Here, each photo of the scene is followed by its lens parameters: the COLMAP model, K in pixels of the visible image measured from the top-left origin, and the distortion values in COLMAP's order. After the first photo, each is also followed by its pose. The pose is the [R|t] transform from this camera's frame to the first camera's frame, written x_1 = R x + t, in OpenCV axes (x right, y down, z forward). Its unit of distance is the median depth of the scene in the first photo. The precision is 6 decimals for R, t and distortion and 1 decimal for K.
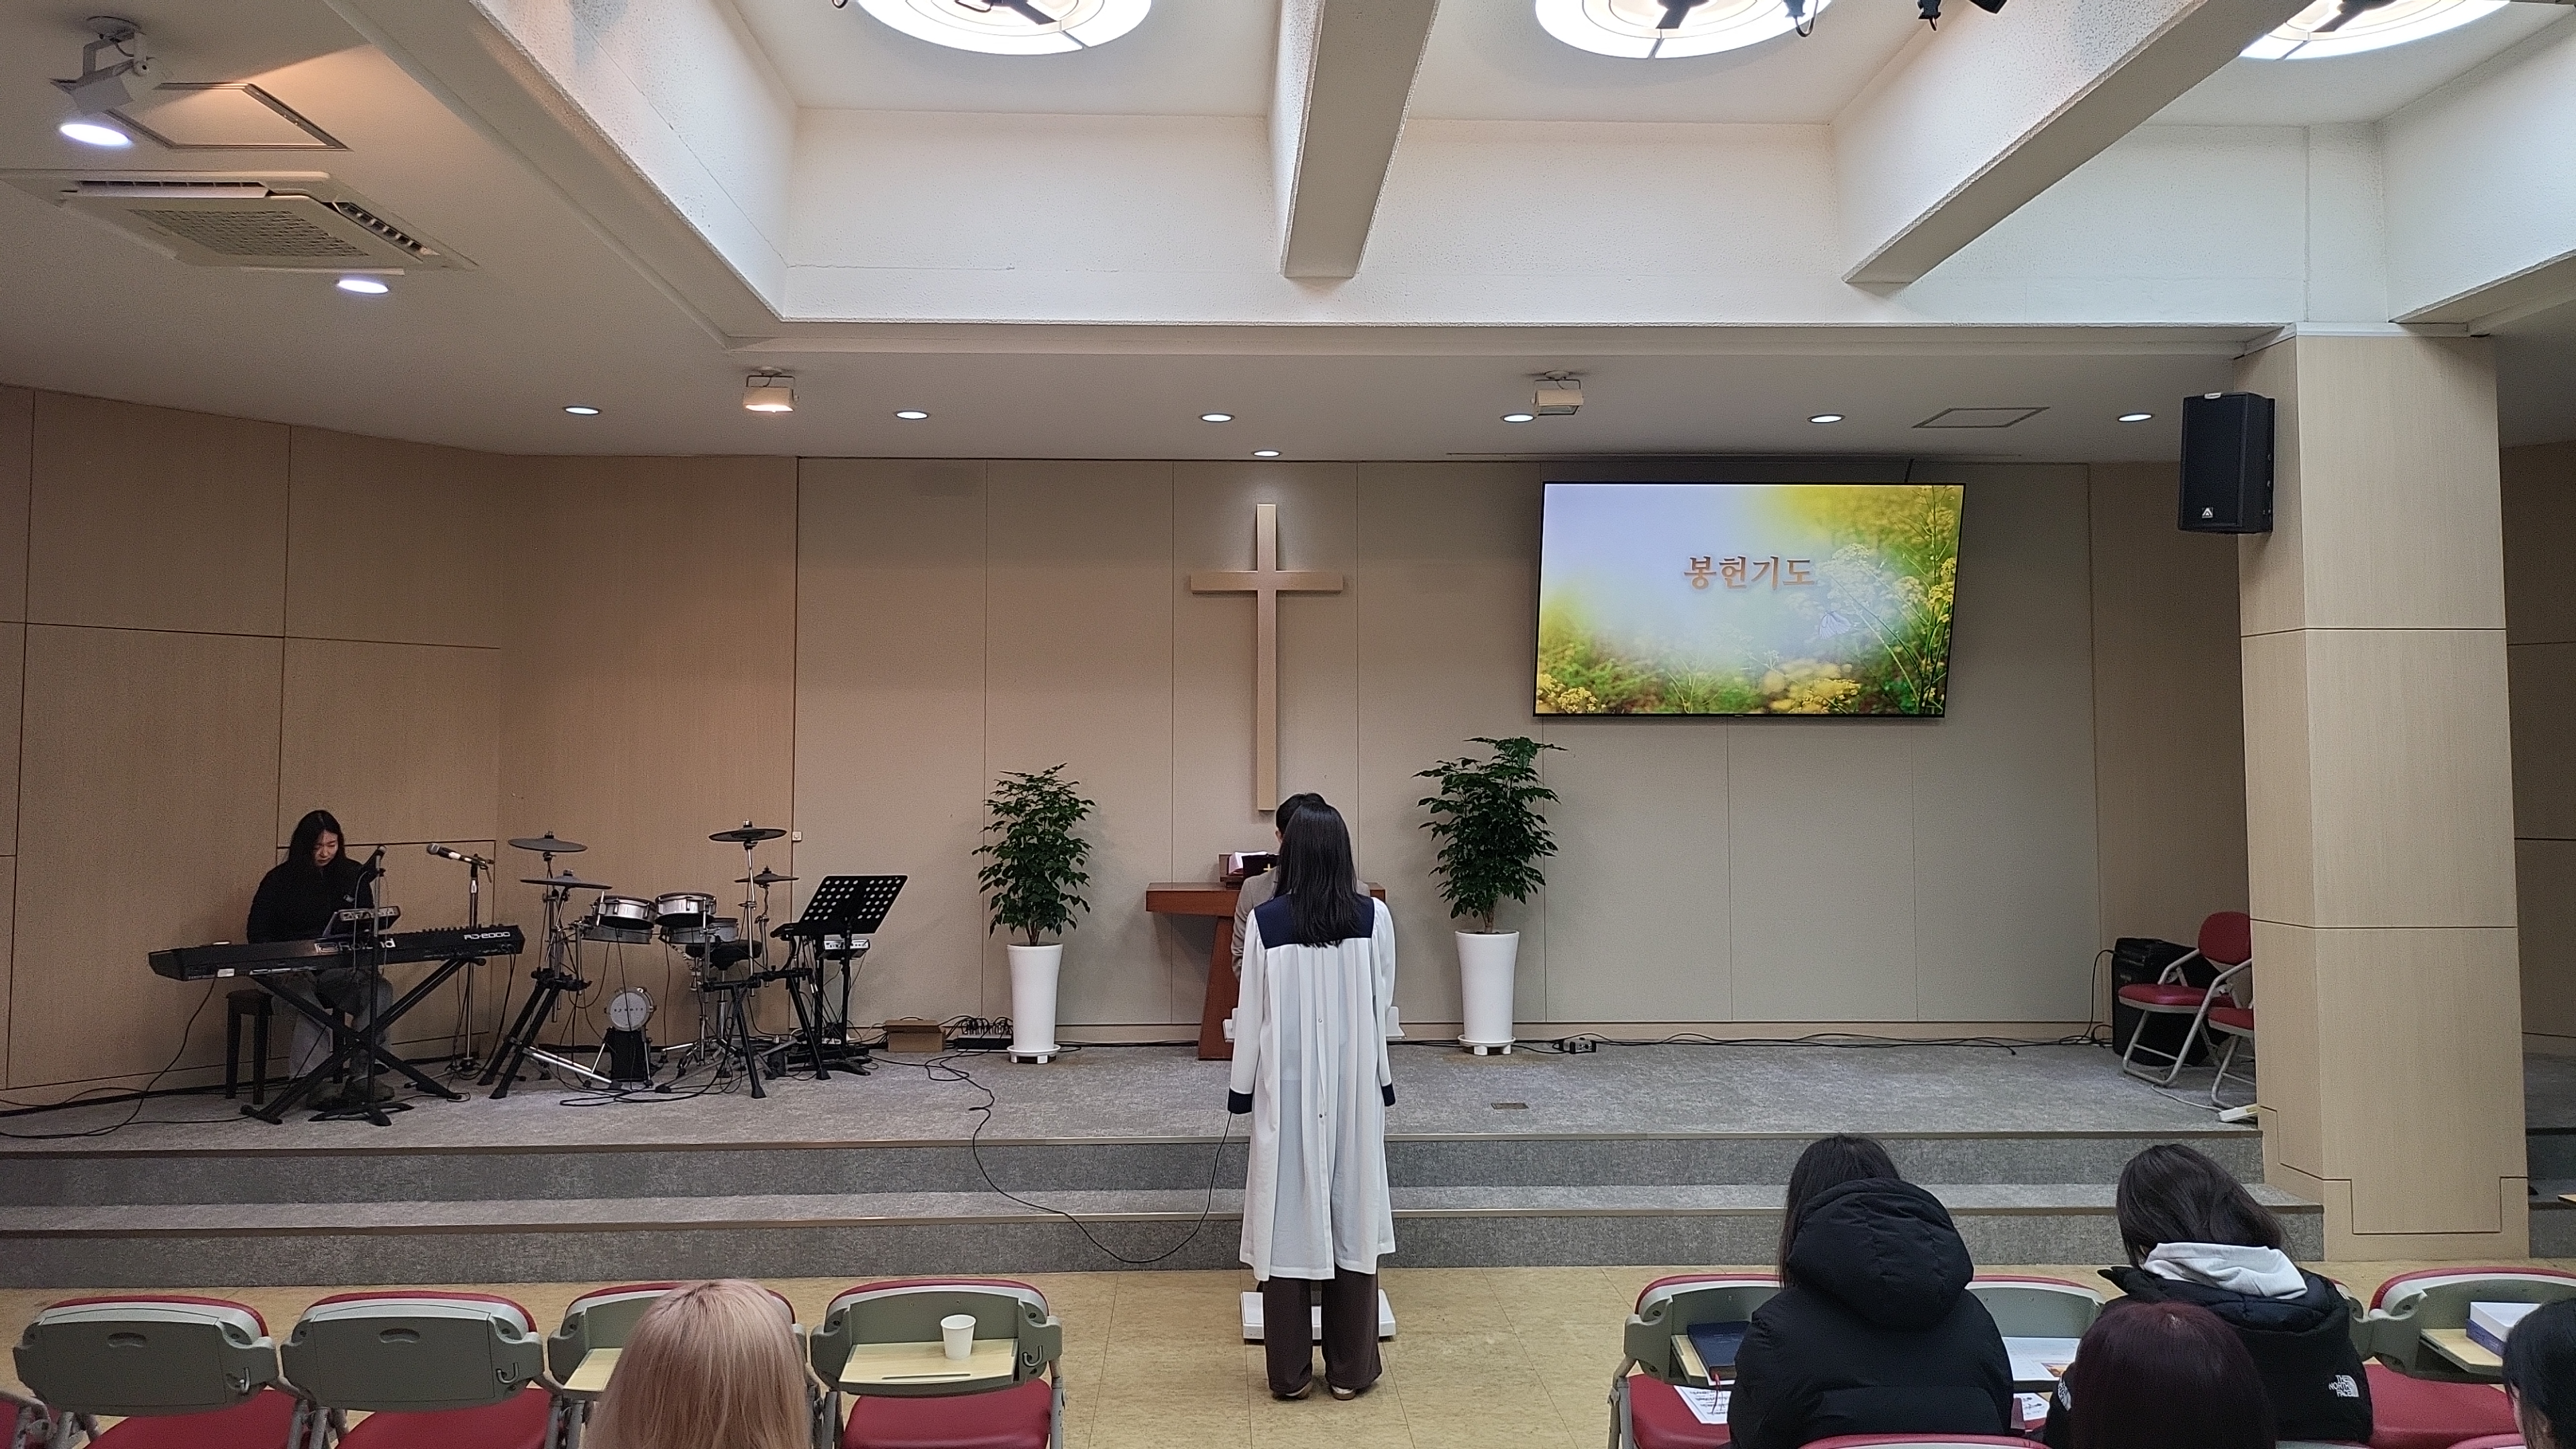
lens RADIAL K [[1798.5, 0, 1285.7], [0, 1798.5, 655.7], [0, 0, 1]] dist [0.068670, -0.075511]
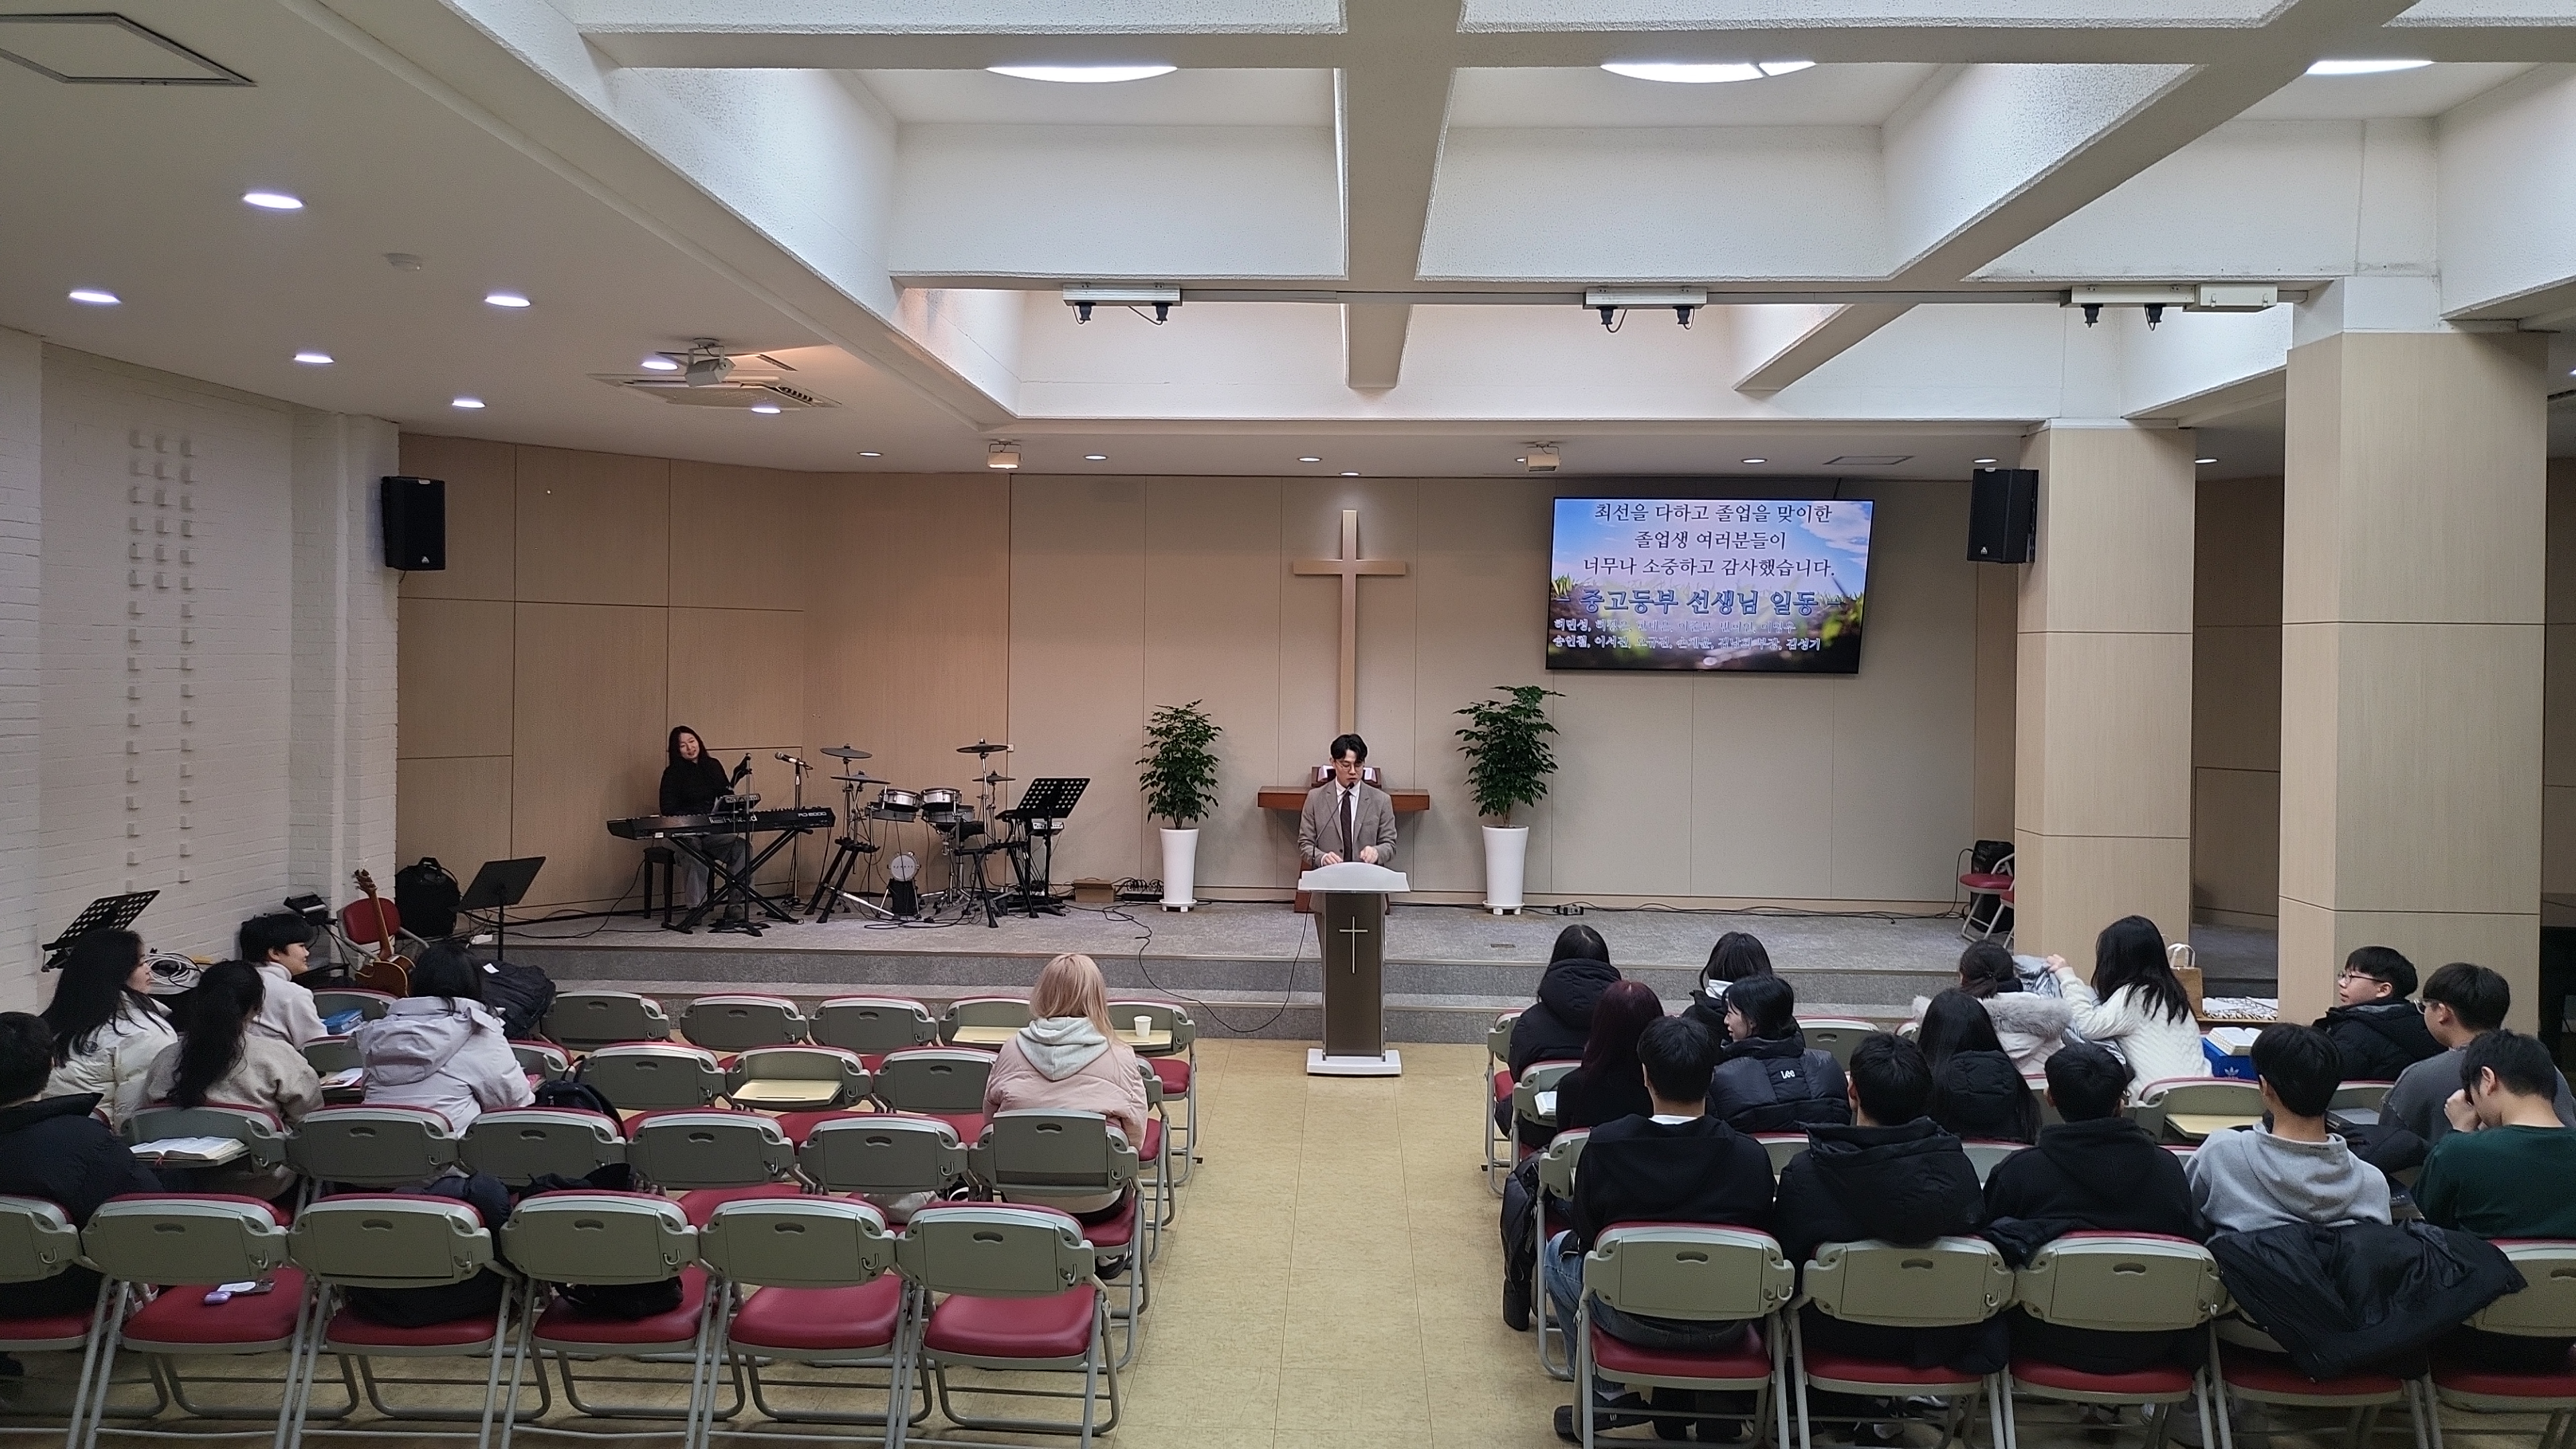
lens RADIAL K [[1798.5, 0, 1285.7], [0, 1798.5, 655.7], [0, 0, 1]] dist [0.068670, -0.075511]
pose [[0.996952, 0.013526, -0.076841, 0.051537], [-0.008730, 0.998013, 0.062402, -0.065061], [0.077532, -0.061541, 0.995089, -0.395165]]
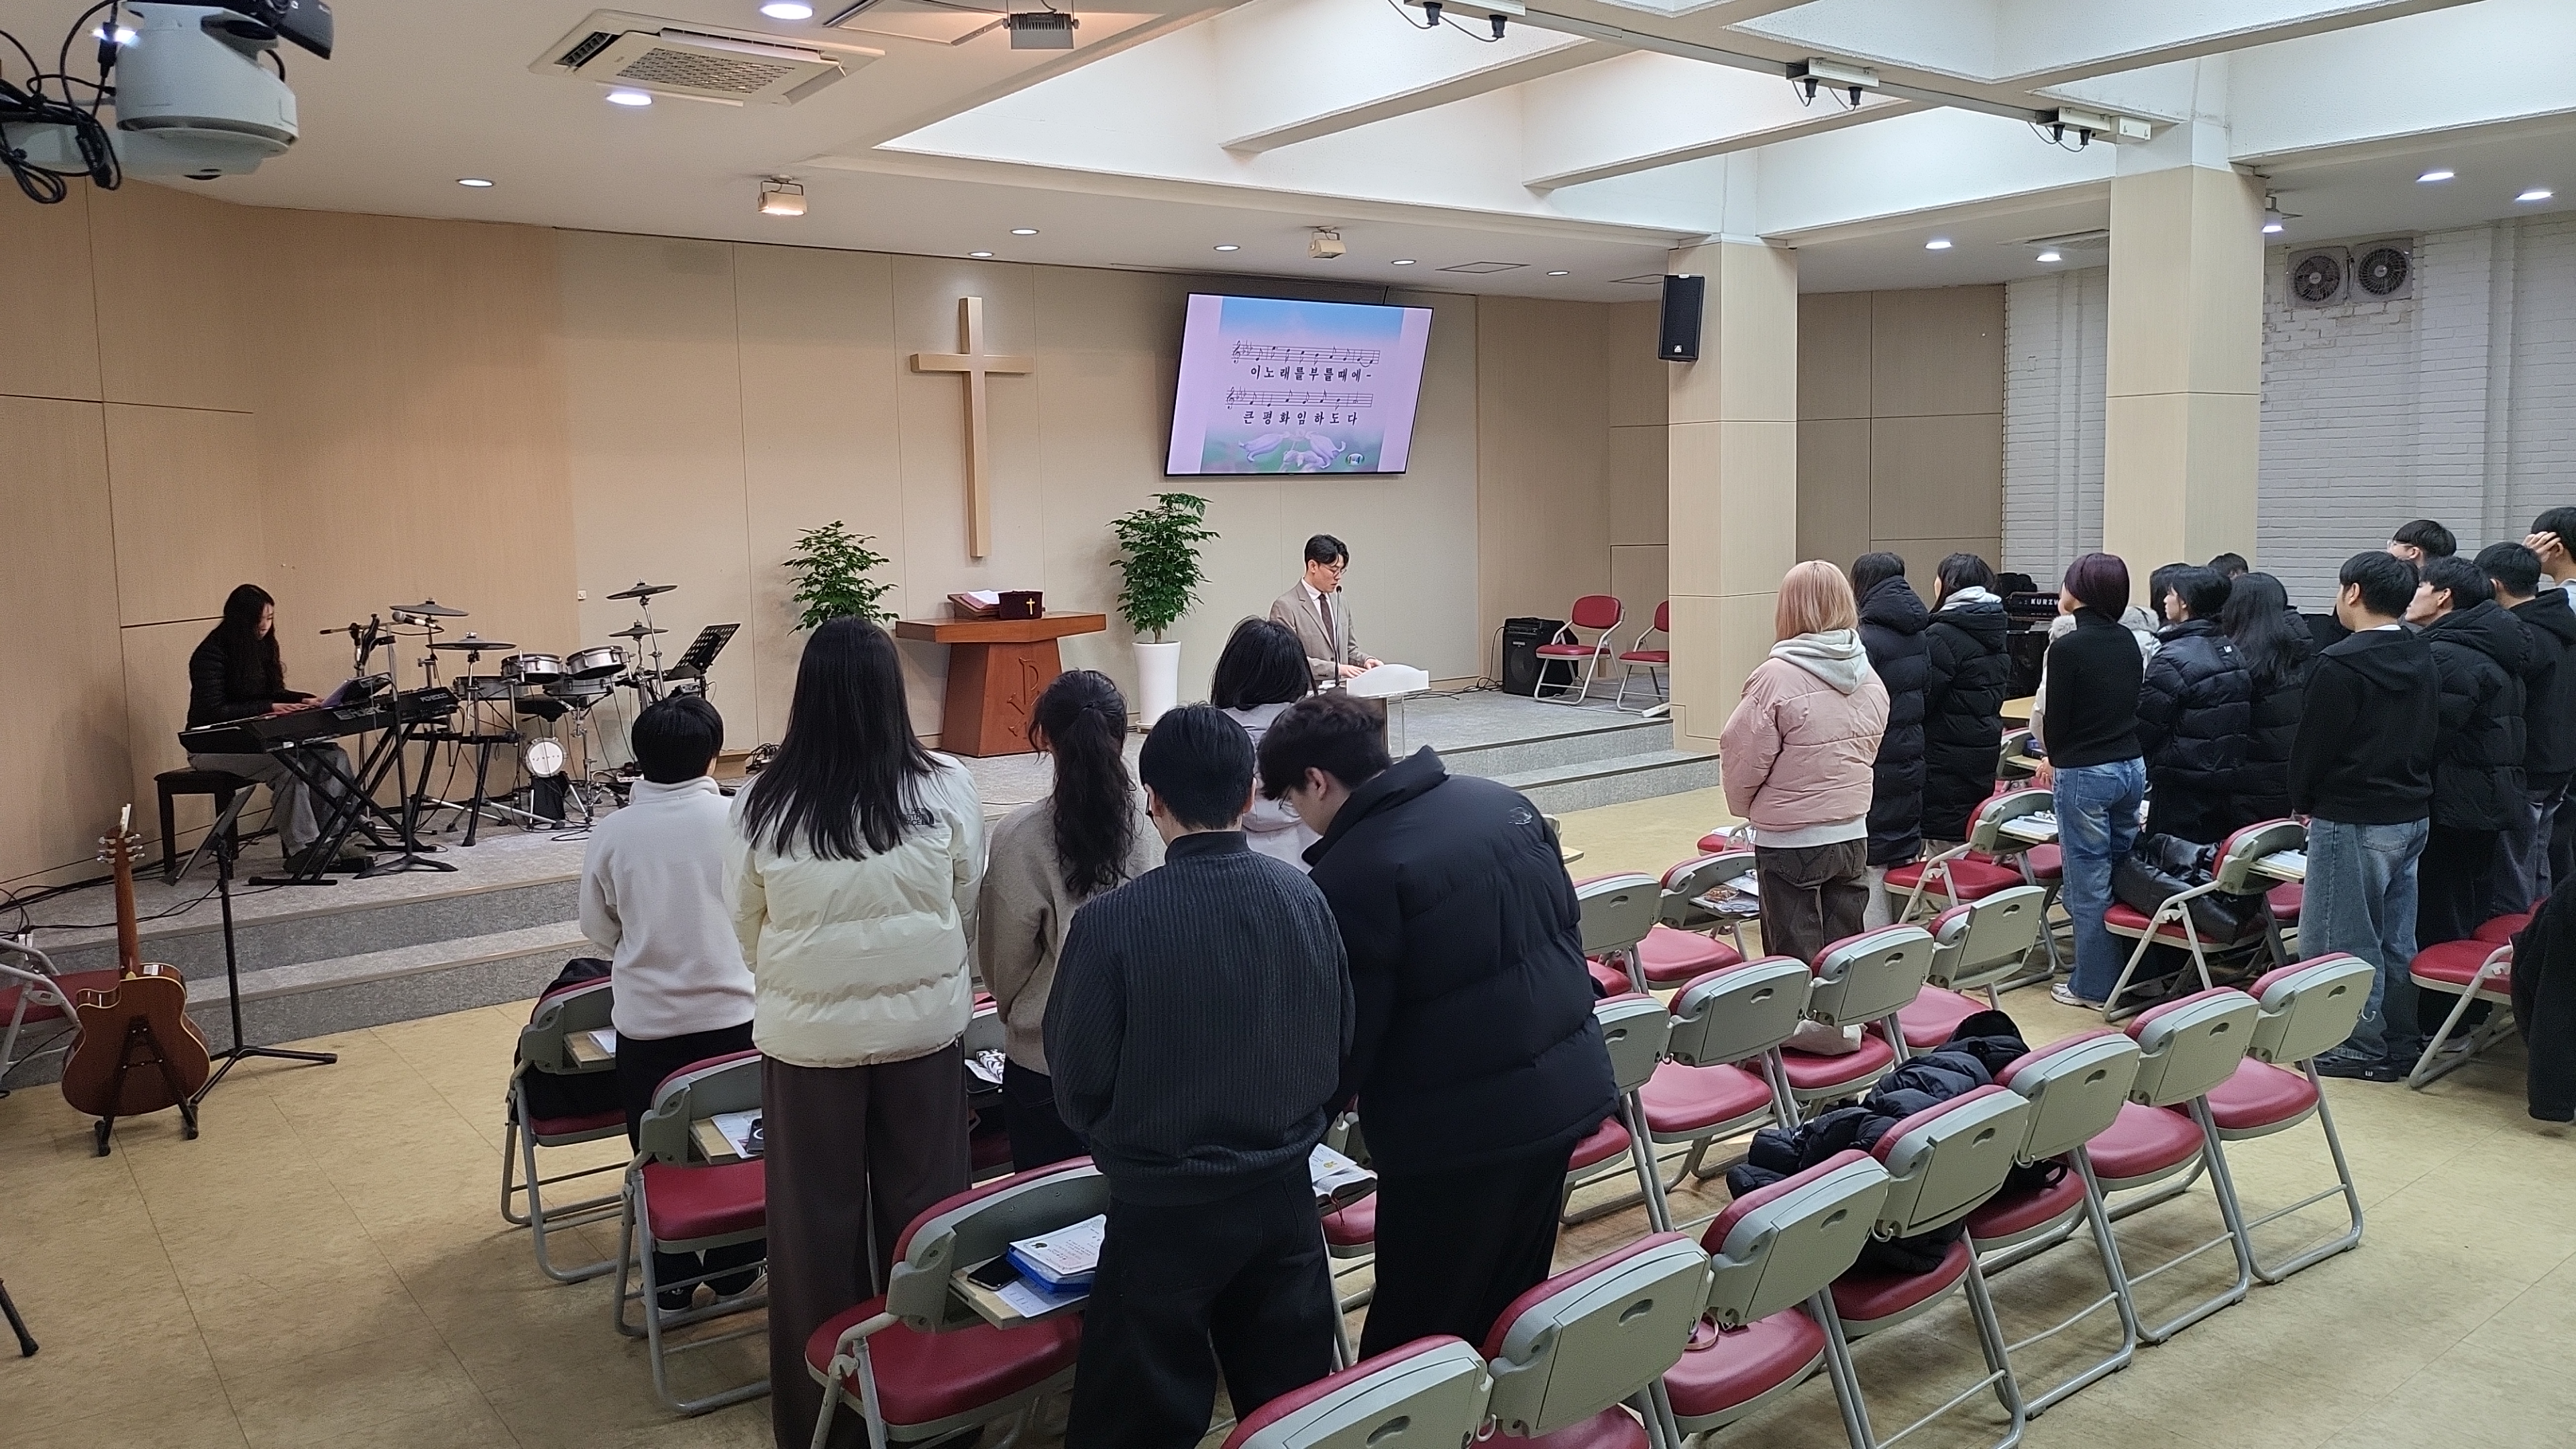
lens RADIAL K [[1798.5, 0, 1285.7], [0, 1798.5, 655.7], [0, 0, 1]] dist [0.068670, -0.075511]
pose [[0.812579, -0.067587, 0.578919, -0.603549], [-0.014406, 0.990622, 0.135872, -0.016819], [-0.582673, -0.118747, 0.803985, -0.109609]]
